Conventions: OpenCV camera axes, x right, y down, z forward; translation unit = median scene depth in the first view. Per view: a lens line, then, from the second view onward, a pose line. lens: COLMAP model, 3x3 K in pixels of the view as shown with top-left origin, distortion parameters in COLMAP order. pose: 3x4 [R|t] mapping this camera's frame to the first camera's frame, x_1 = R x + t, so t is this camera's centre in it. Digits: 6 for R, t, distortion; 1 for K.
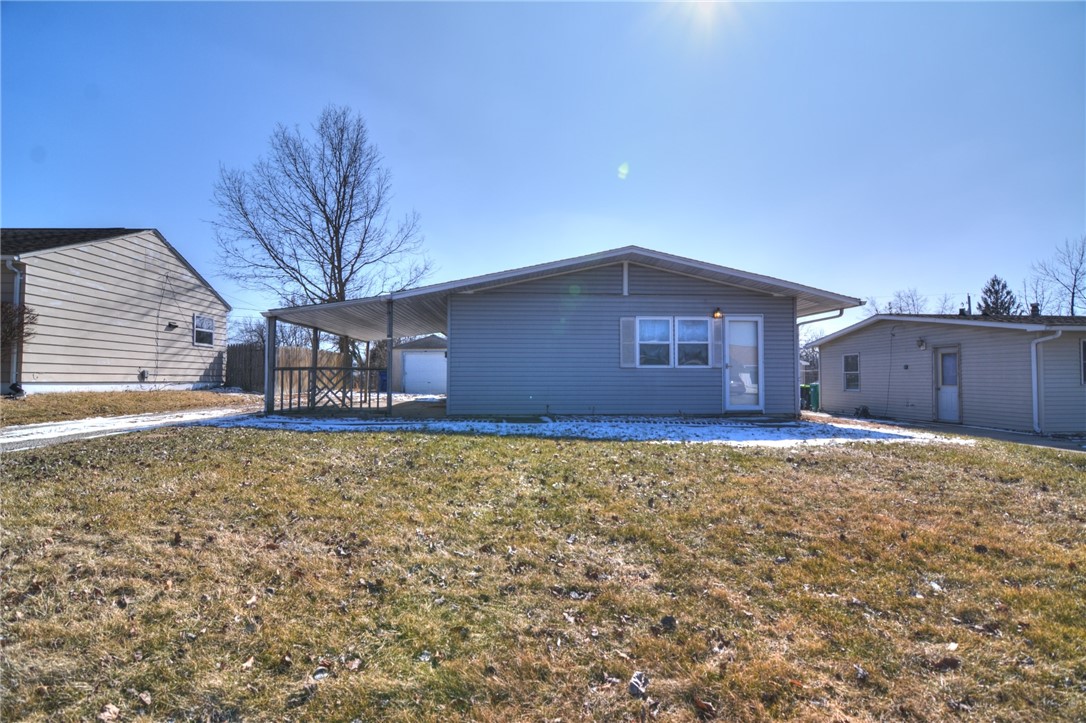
lens RADIAL K [[524.0, 0, 543.0], [0, 524.0, 363.9], [0, 0, 1]] dist [-0.009766, -0.006951]
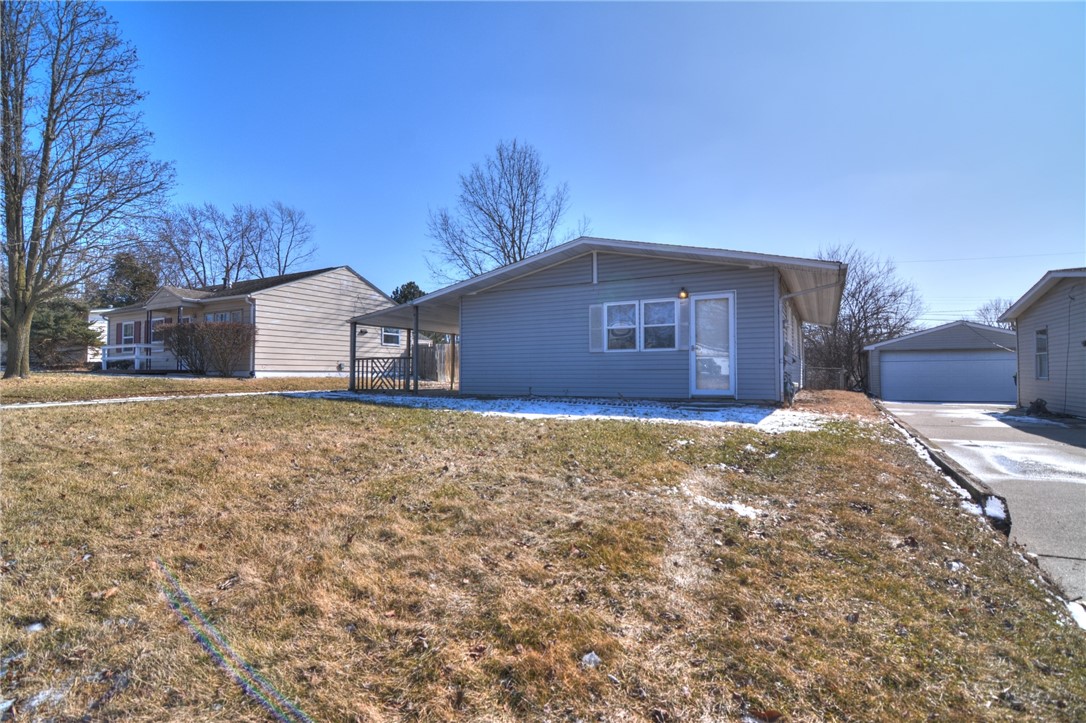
lens RADIAL K [[524.0, 0, 543.5], [0, 524.0, 362.1], [0, 0, 1]] dist [-0.009766, -0.006951]
pose [[0.852298, -0.015778, -0.522819, 0.613686], [0.019234, 0.999814, 0.001182, 0.023053], [0.522703, -0.011063, 0.852443, 0.051487]]
